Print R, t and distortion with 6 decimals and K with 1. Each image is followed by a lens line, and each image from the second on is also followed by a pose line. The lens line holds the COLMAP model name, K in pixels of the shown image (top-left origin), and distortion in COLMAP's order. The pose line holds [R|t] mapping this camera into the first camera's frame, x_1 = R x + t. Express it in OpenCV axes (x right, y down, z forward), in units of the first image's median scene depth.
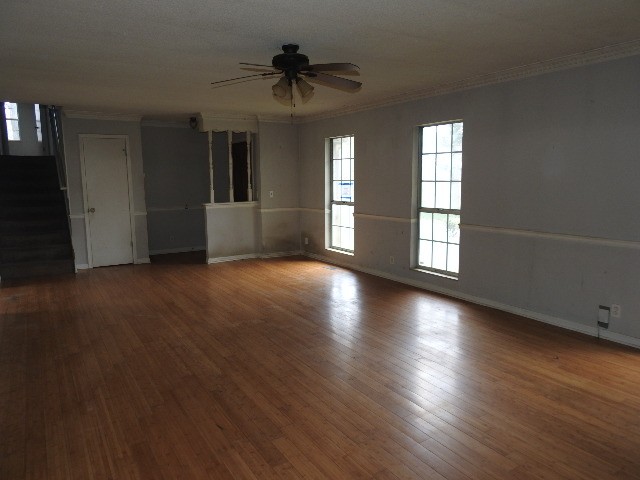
lens RADIAL K [[453.7, 0, 322.3], [0, 453.7, 241.6], [0, 0, 1]] dist [-0.002804, 0.002977]
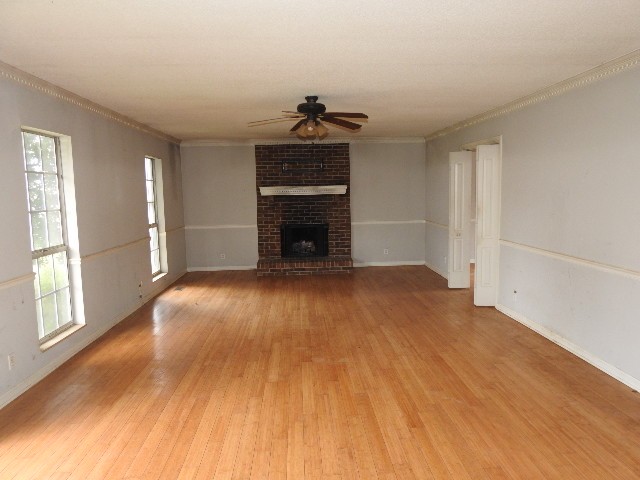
lens RADIAL K [[453.7, 0, 320.6], [0, 453.7, 240.1], [0, 0, 1]] dist [-0.002804, 0.002977]
pose [[-0.868296, -0.029479, 0.495170, -0.531288], [0.097056, 0.968843, 0.227869, -0.230409], [-0.486459, 0.245917, -0.838381, 1.547765]]
